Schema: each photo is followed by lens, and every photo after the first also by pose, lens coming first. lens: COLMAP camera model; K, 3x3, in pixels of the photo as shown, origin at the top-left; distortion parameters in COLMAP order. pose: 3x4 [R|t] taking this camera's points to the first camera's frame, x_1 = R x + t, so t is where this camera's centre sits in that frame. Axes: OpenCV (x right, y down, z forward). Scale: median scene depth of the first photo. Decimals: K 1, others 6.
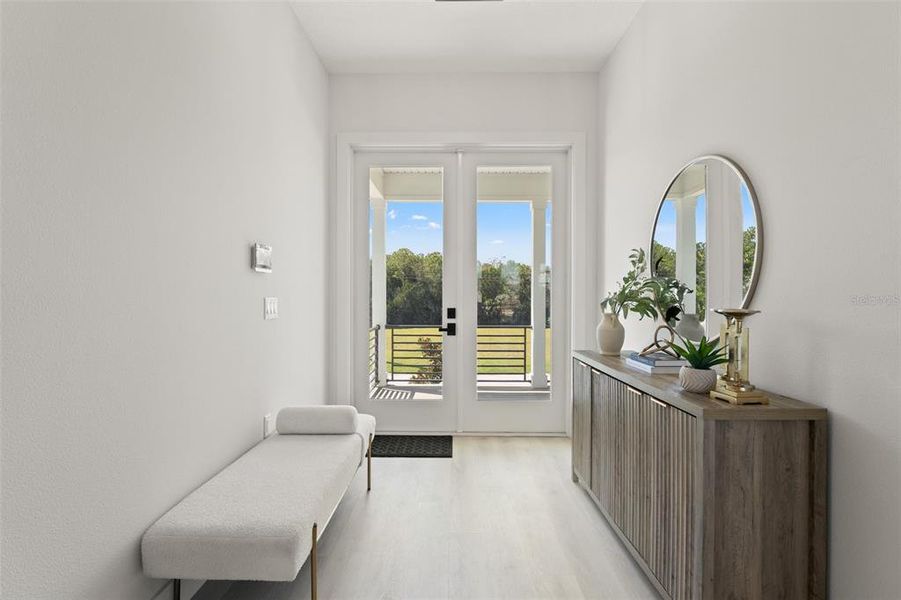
lens RADIAL K [[408.5, 0, 446.6], [0, 408.5, 301.6], [0, 0, 1]] dist [-0.001249, -0.000281]
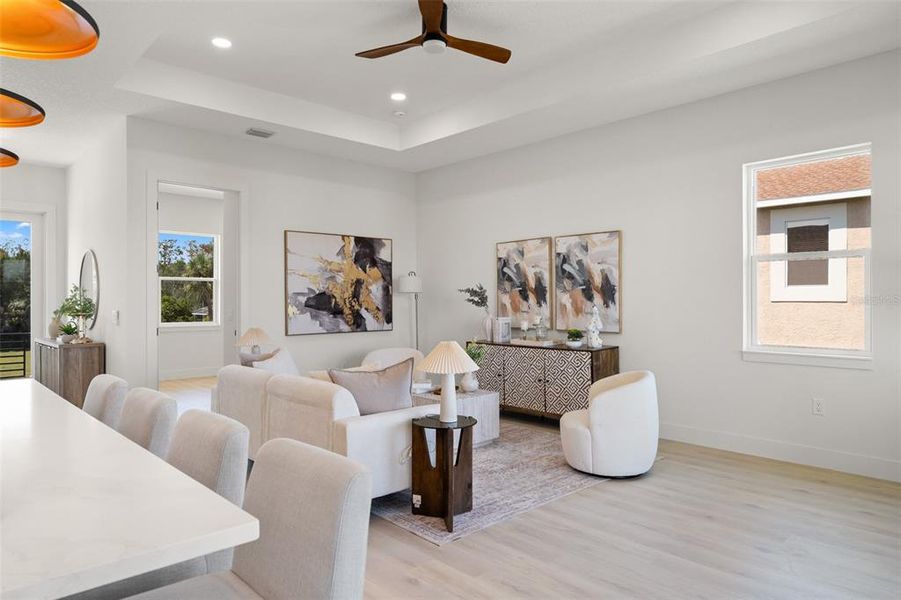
lens RADIAL K [[572.9, 0, 450.9], [0, 572.9, 315.5], [0, 0, 1]] dist [0.004748, -0.000064]
pose [[0.716743, 0.000917, 0.697337, -0.163296], [-0.005757, 0.999973, 0.004602, -0.003371], [-0.697314, -0.007313, 0.716728, -2.306007]]
